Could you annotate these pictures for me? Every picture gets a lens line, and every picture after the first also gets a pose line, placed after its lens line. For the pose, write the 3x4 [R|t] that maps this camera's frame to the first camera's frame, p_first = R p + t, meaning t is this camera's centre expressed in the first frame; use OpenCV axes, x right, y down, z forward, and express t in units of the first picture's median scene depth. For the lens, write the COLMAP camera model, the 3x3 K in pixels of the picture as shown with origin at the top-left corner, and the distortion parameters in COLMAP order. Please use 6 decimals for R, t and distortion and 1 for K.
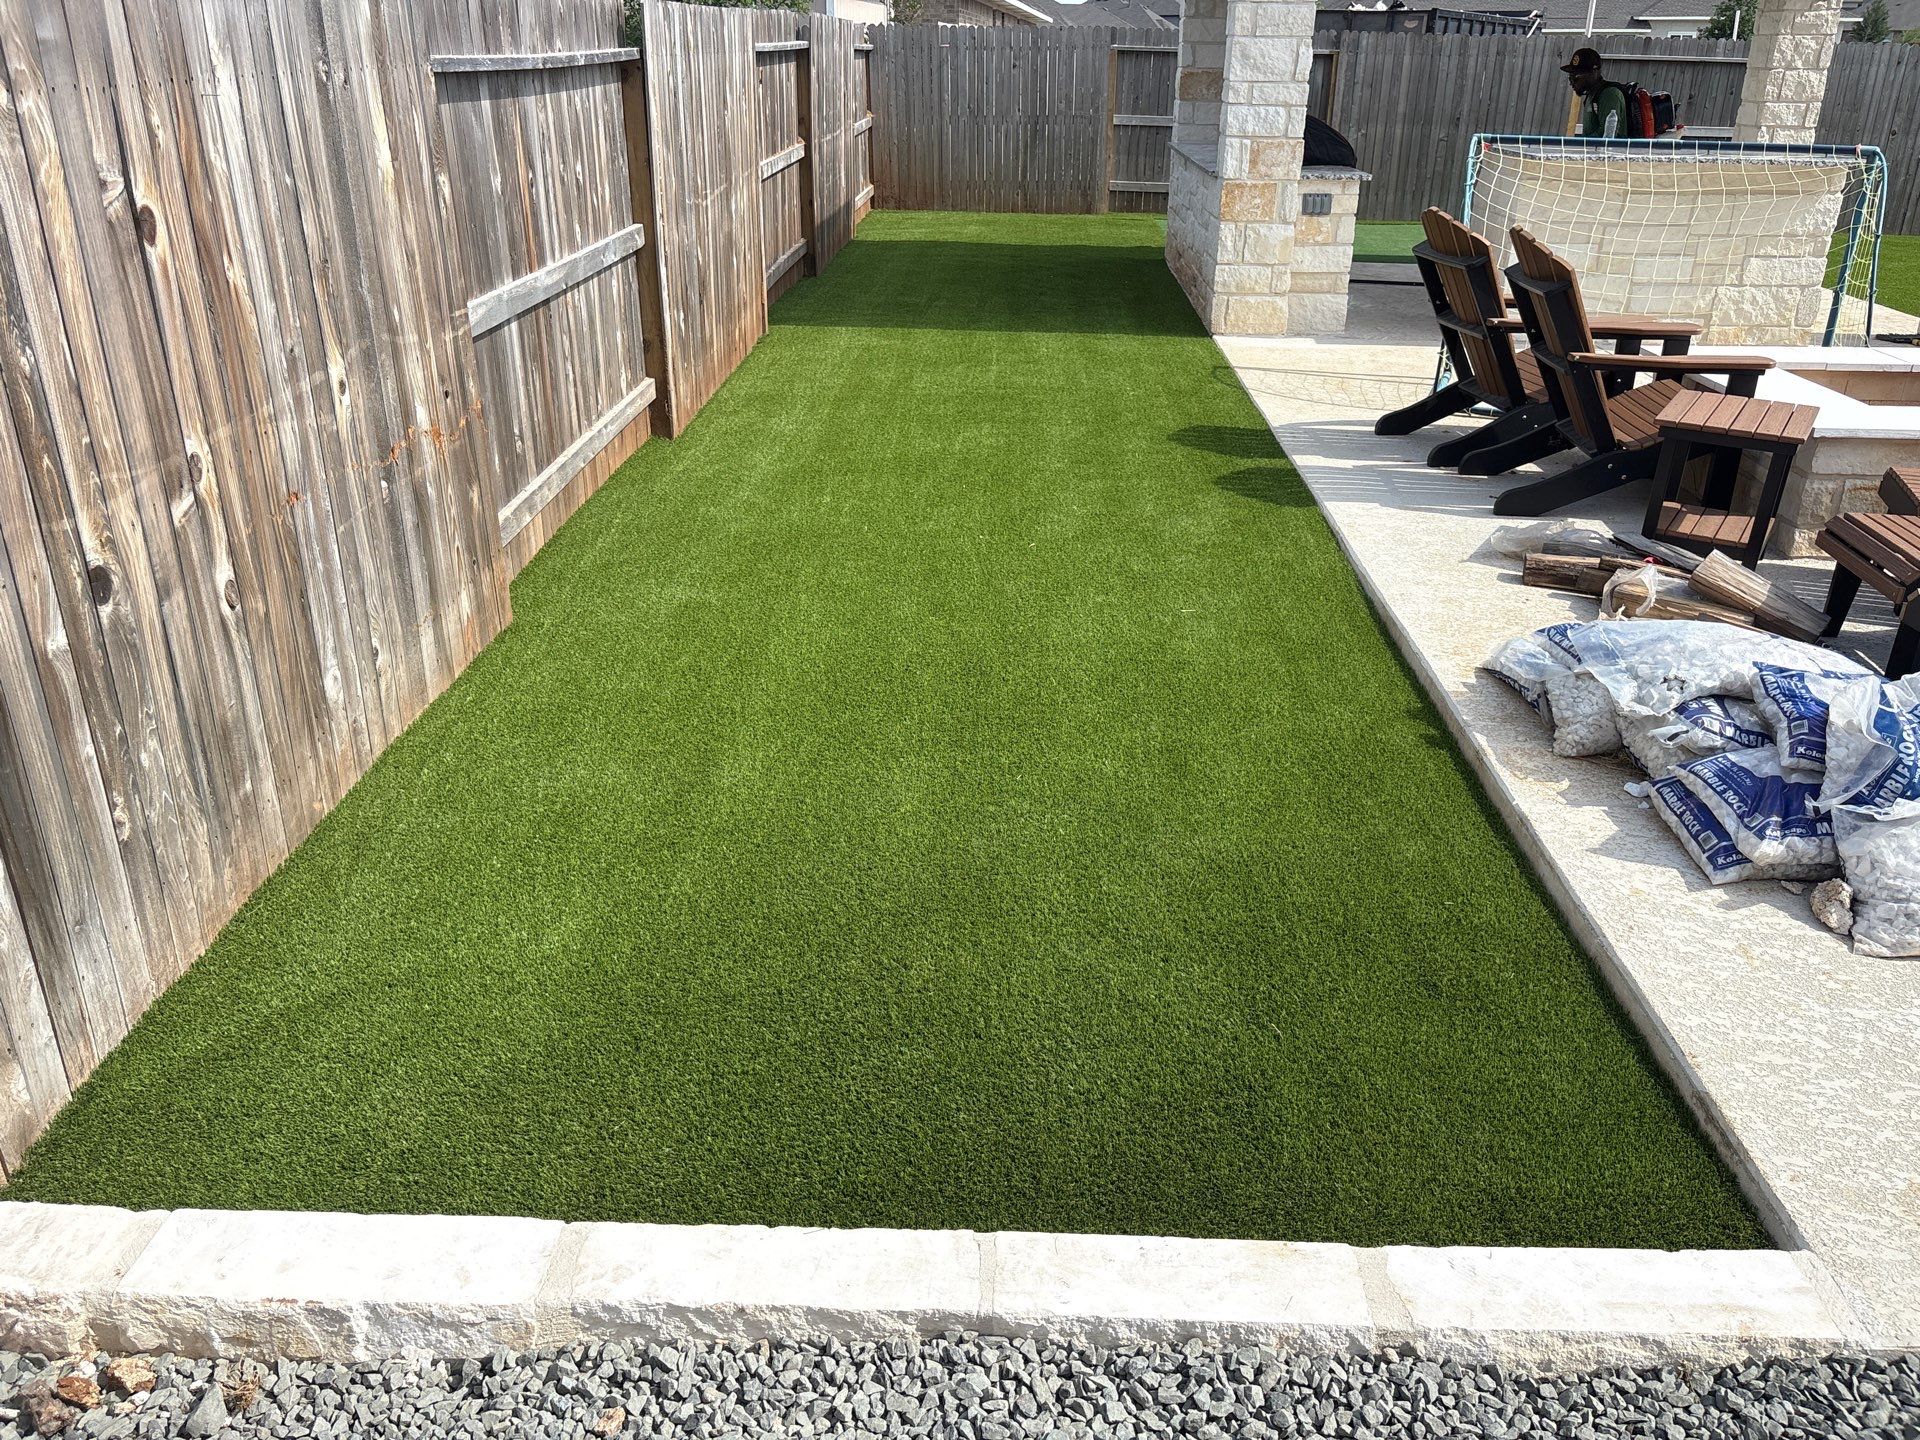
lens RADIAL K [[1521.2, 0, 960.0], [0, 1521.2, 720.0], [0, 0, 1]] dist [0.024617, -0.036036]
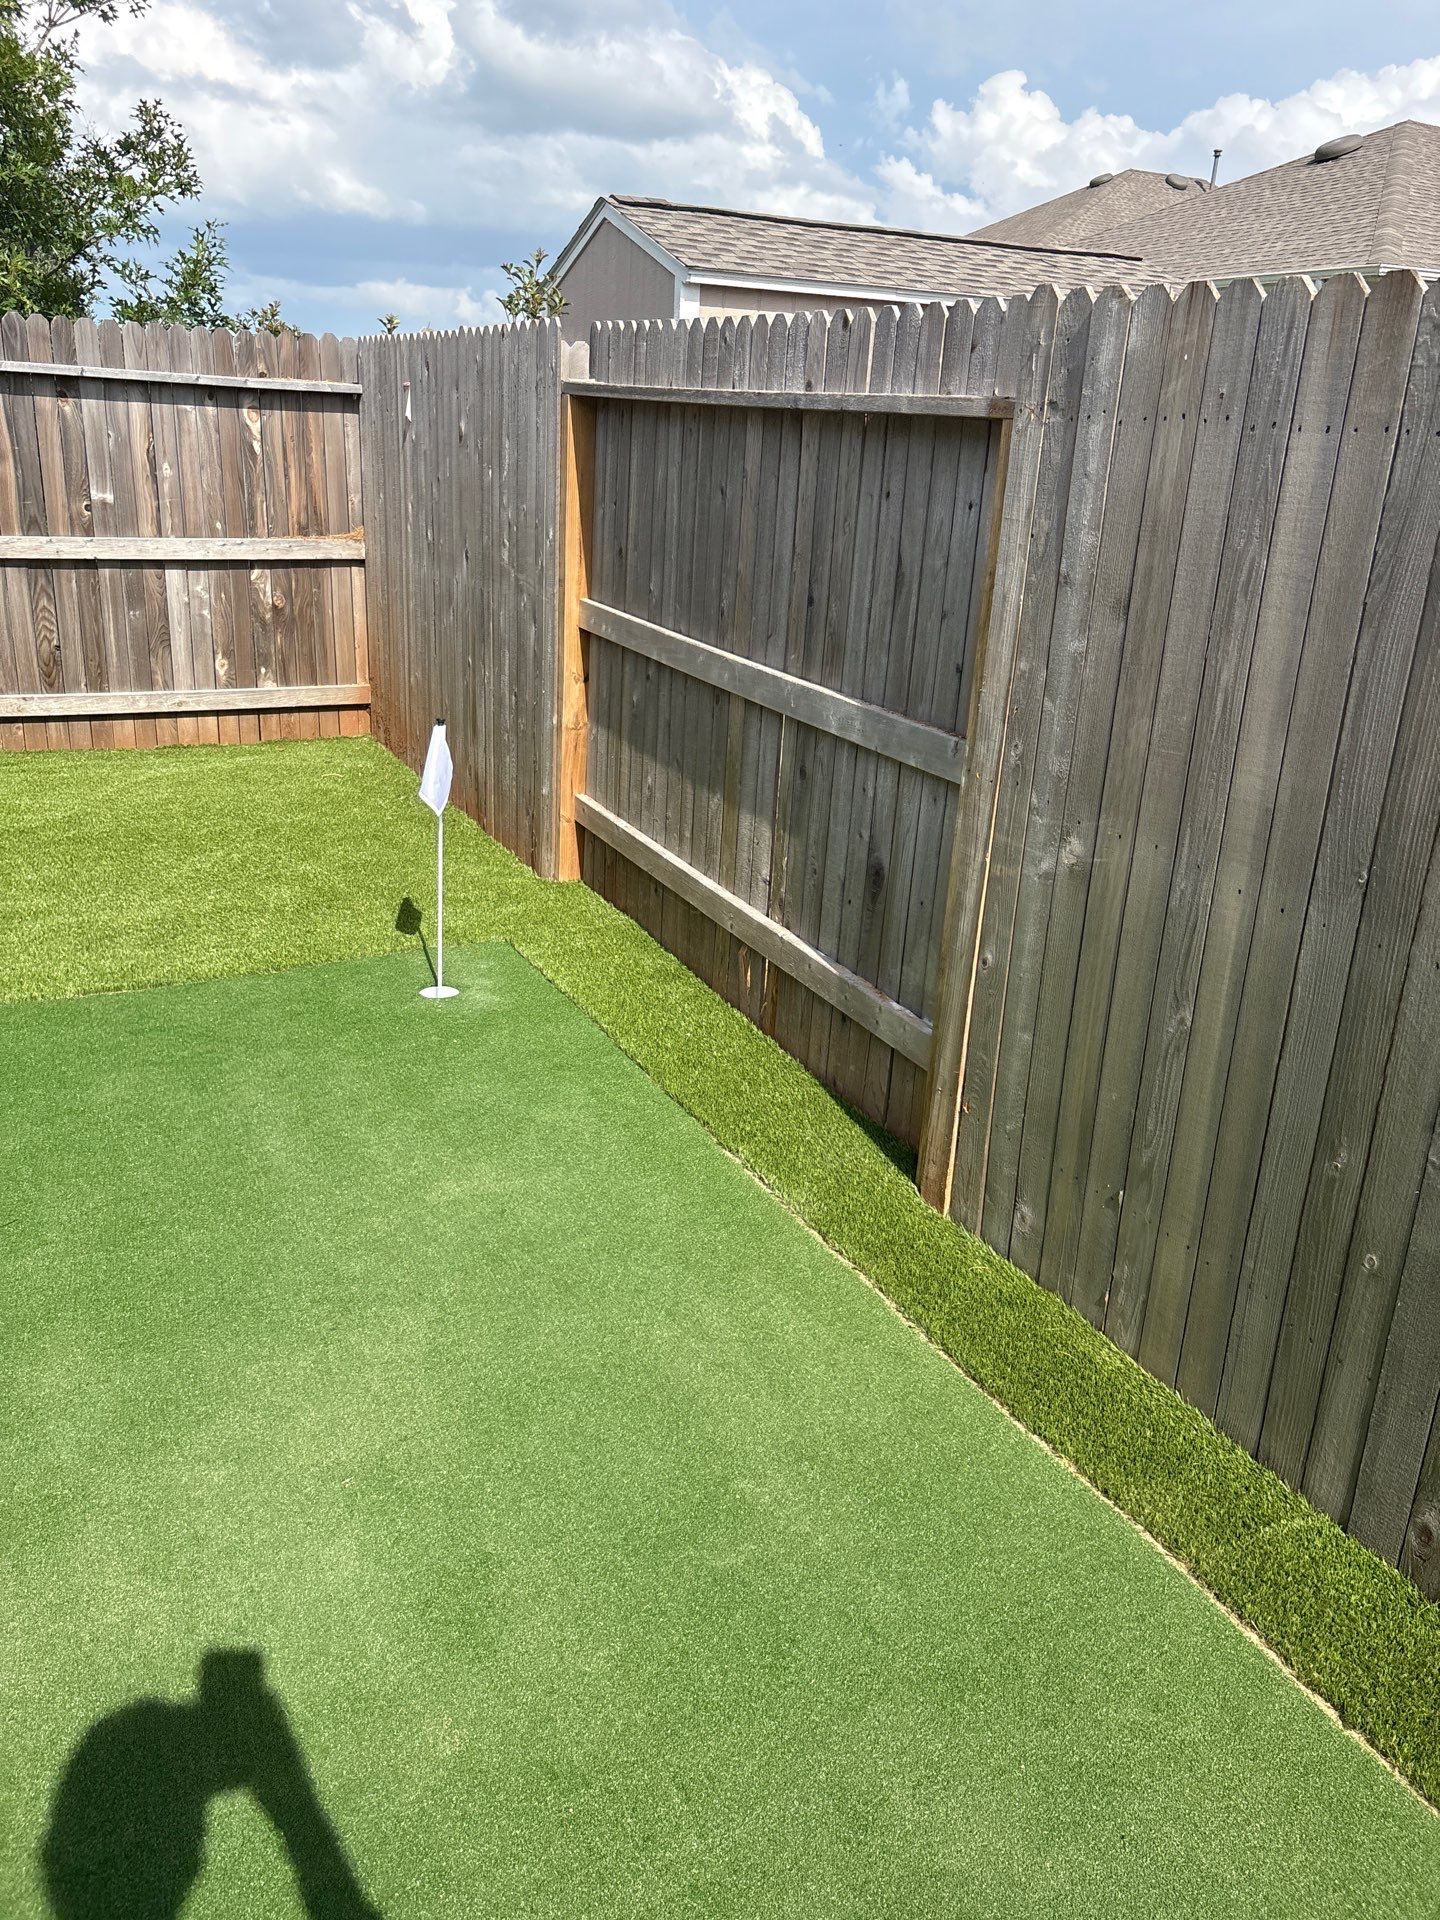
lens RADIAL K [[1440.1, 0, 712.3], [0, 1440.1, 963.9], [0, 0, 1]] dist [0.036338, -0.039844]
pose [[0.473515, 0.320187, -0.820527, 0.388360], [-0.392793, 0.910583, 0.128654, -0.381087], [0.788351, 0.261377, 0.556942, 0.883636]]
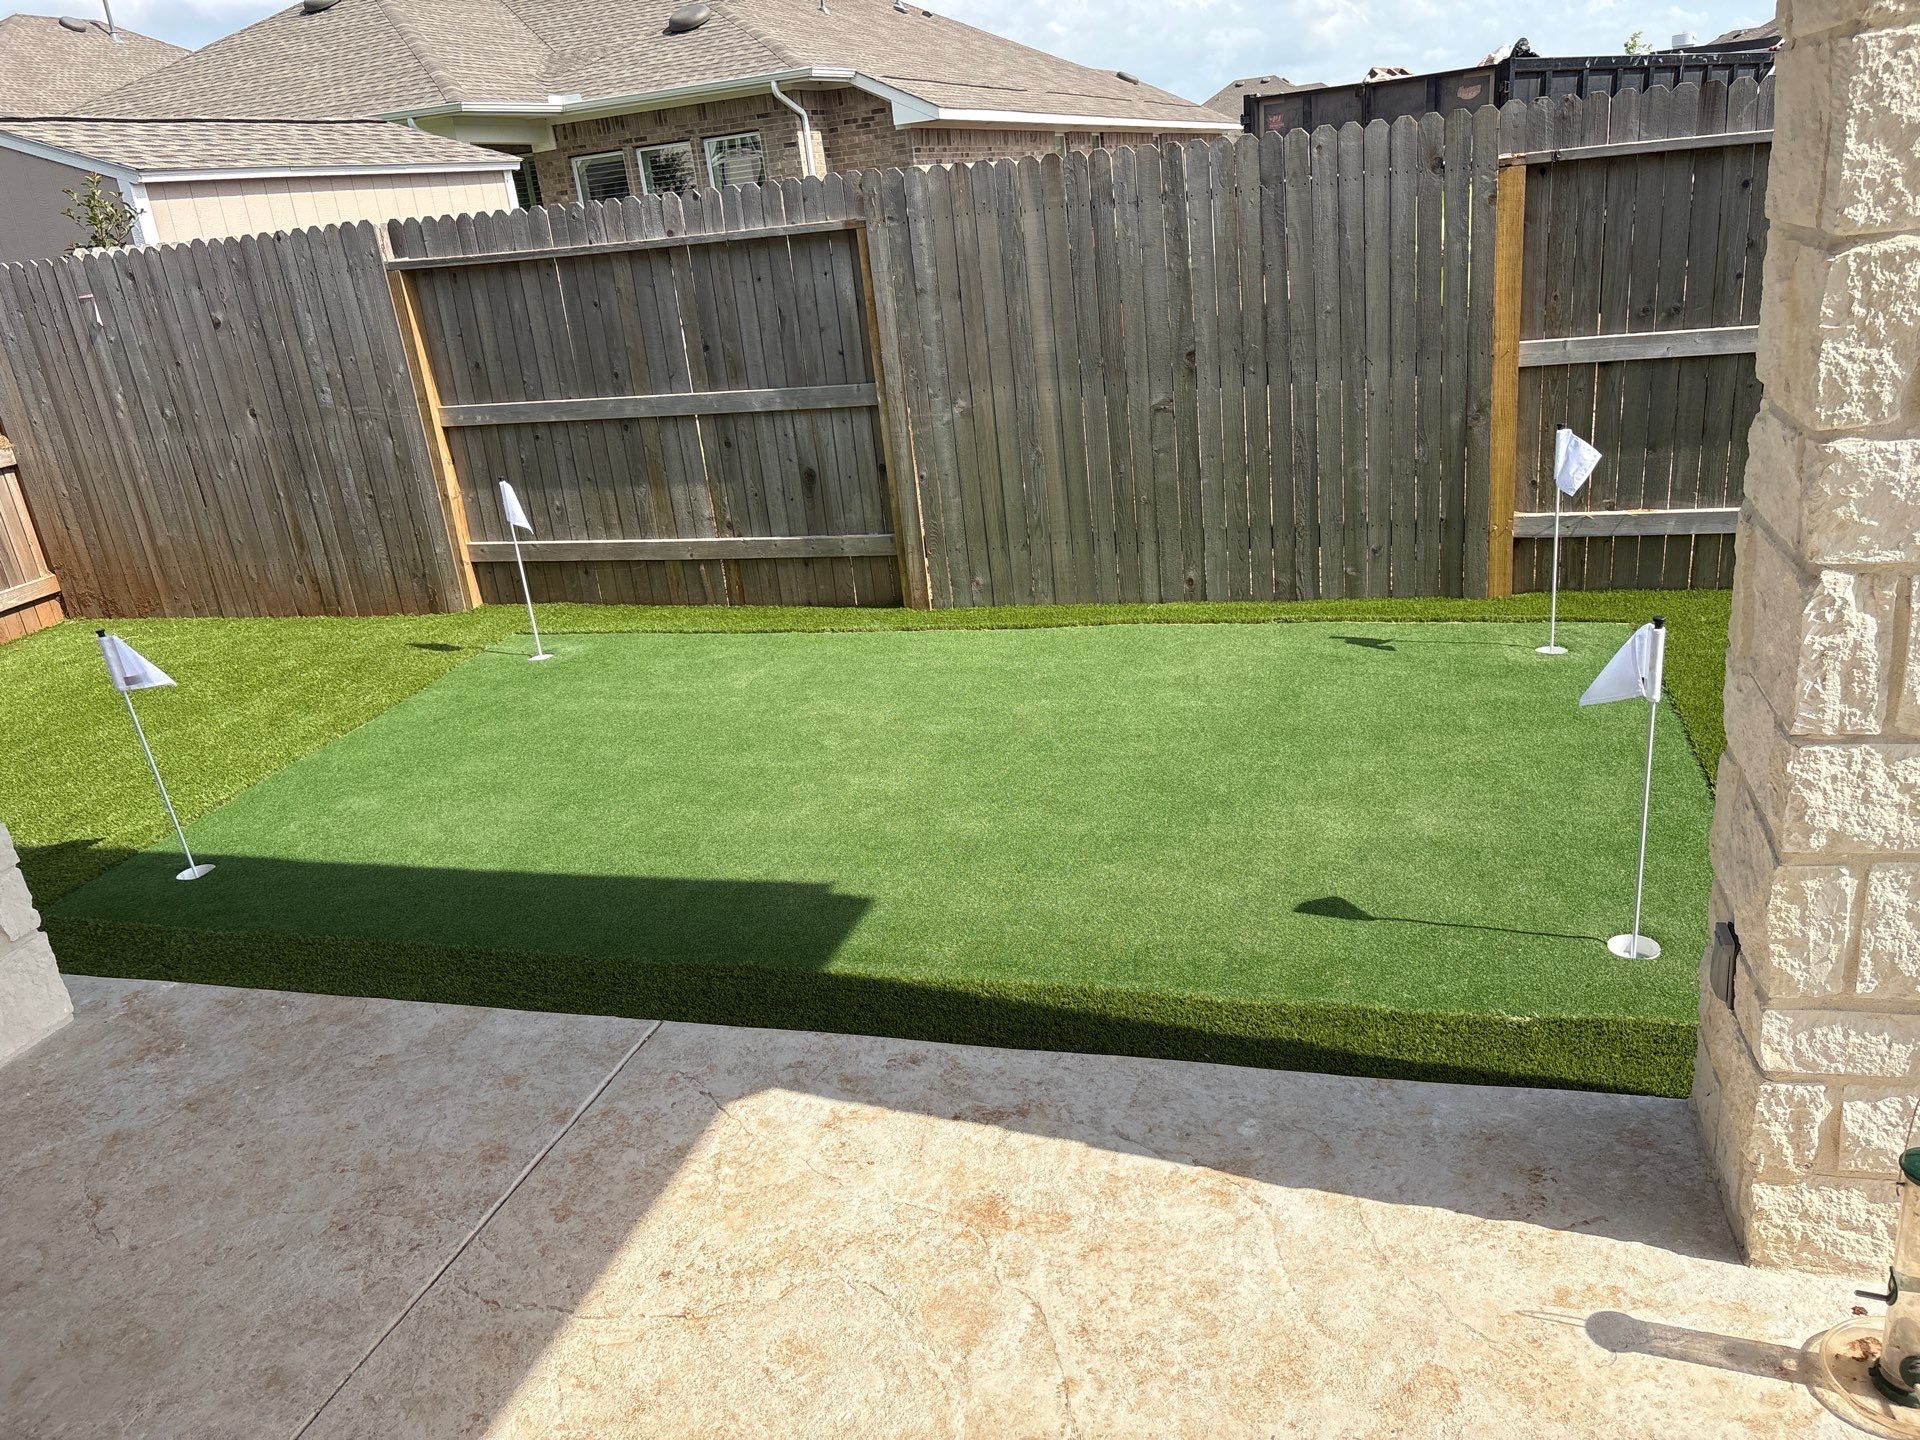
lens RADIAL K [[1440.1, 0, 968.7], [0, 1440.1, 728.1], [0, 0, 1]] dist [0.036338, -0.039844]
pose [[0.960532, -0.015572, -0.277733, 0.373396], [0.002585, 0.998888, -0.047066, -0.283553], [0.278157, 0.044490, 0.959505, 0.641746]]
